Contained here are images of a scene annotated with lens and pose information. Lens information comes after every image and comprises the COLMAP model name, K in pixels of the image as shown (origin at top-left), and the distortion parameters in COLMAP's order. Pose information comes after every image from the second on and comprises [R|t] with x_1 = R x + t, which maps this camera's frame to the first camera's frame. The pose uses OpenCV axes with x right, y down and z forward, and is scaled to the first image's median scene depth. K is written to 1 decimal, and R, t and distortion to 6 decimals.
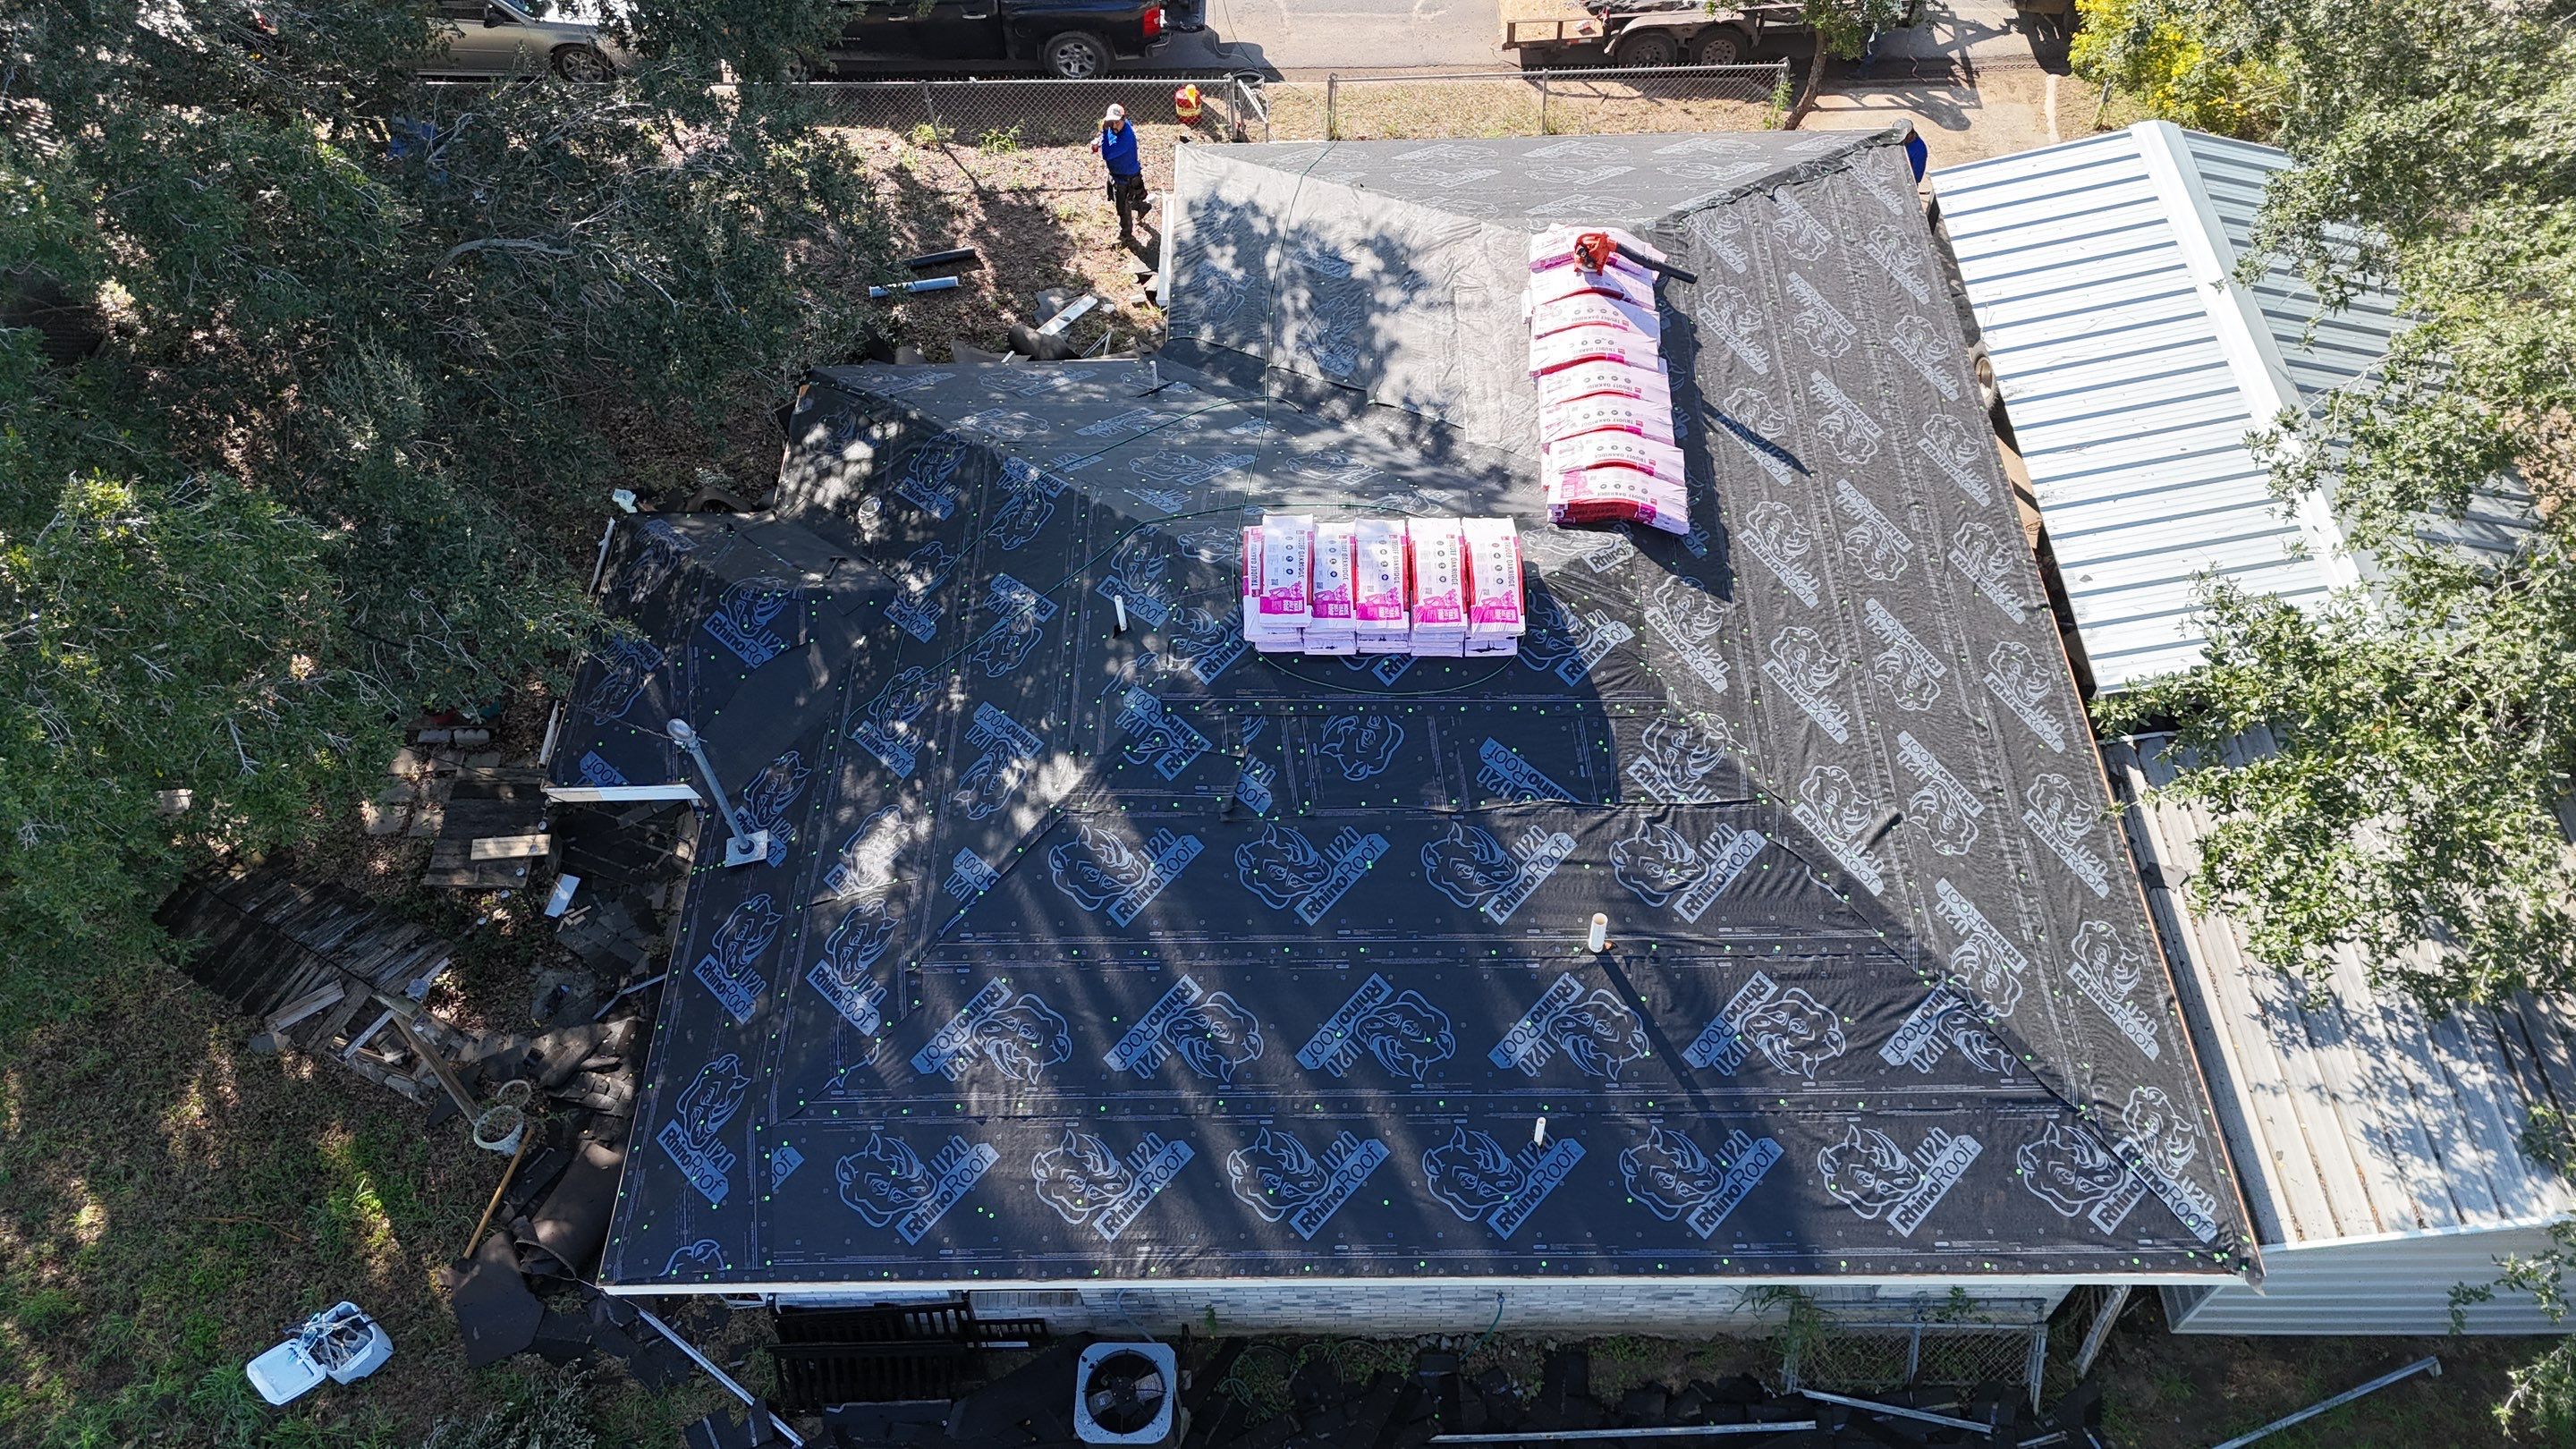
lens RADIAL K [[1900.4, 0, 1285.1], [0, 1900.4, 729.6], [0, 0, 1]] dist [0.078642, -0.077050]
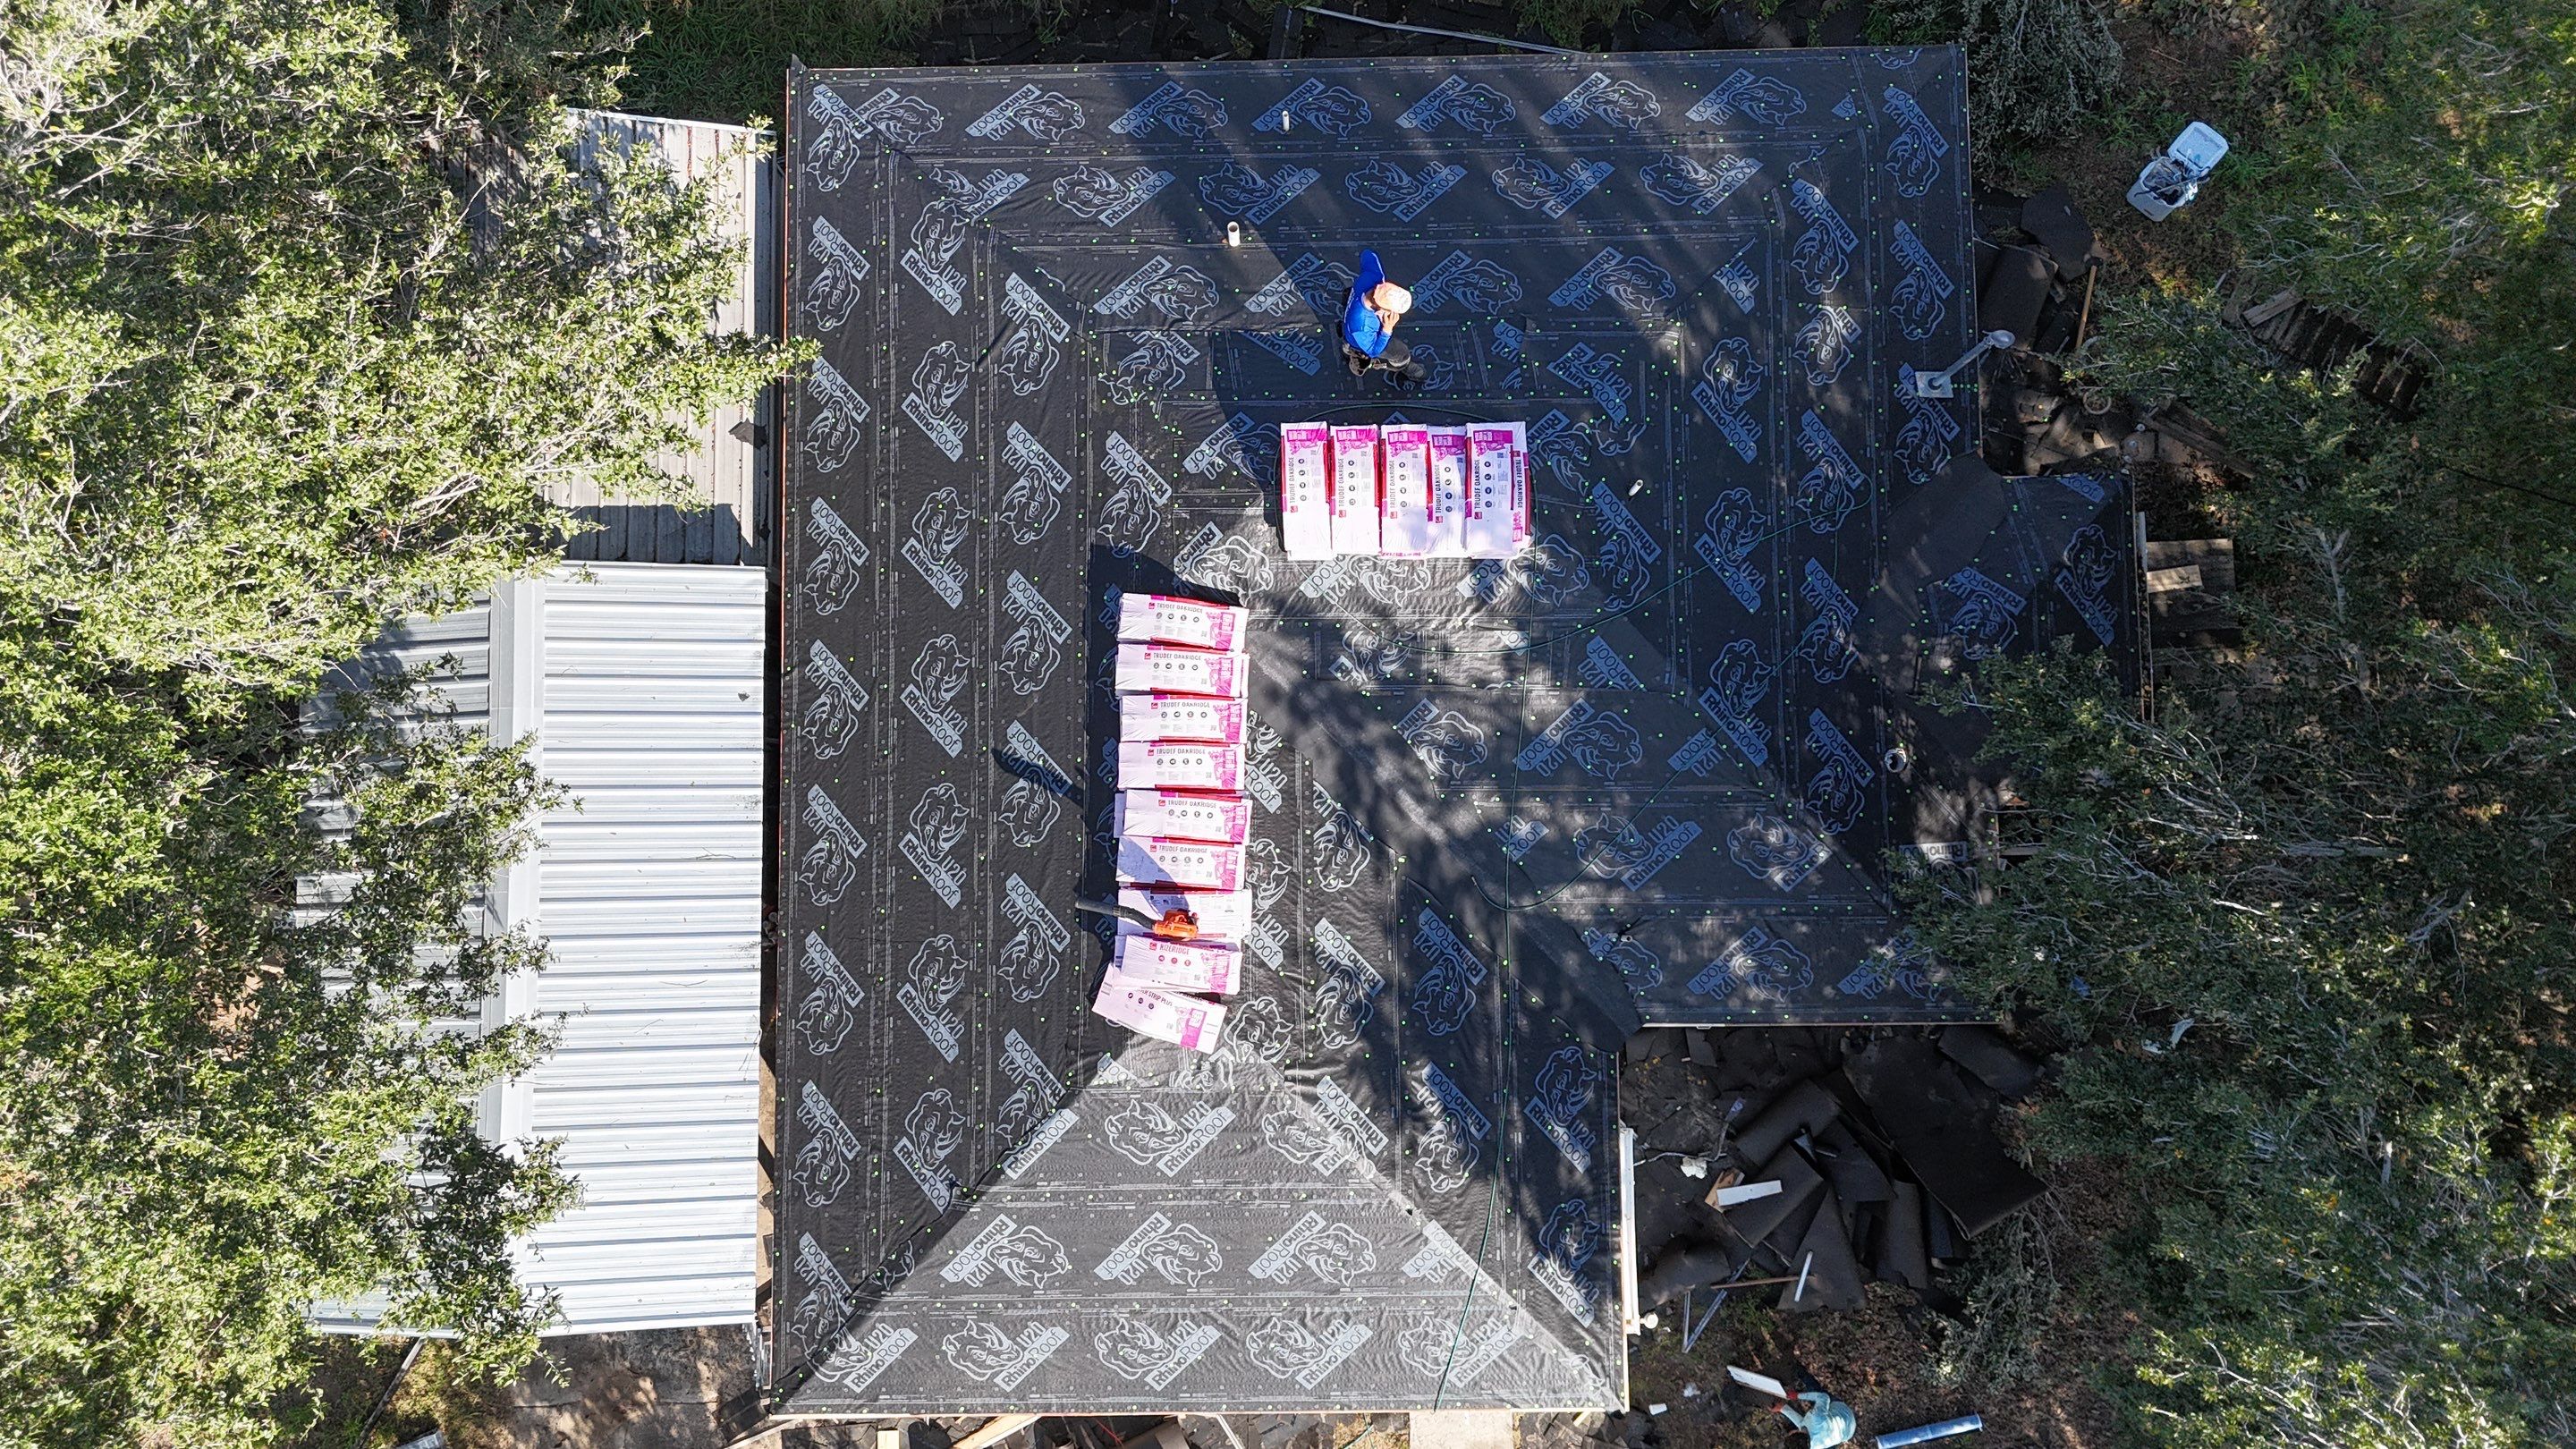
lens RADIAL K [[1900.4, 0, 1280.5], [0, 1900.4, 713.9], [0, 0, 1]] dist [0.078642, -0.077050]
pose [[-0.998948, 0.014274, 0.043568, 0.075519], [0.018785, -0.739430, 0.672971, -0.922095], [0.041821, 0.673082, 0.738385, 0.251329]]
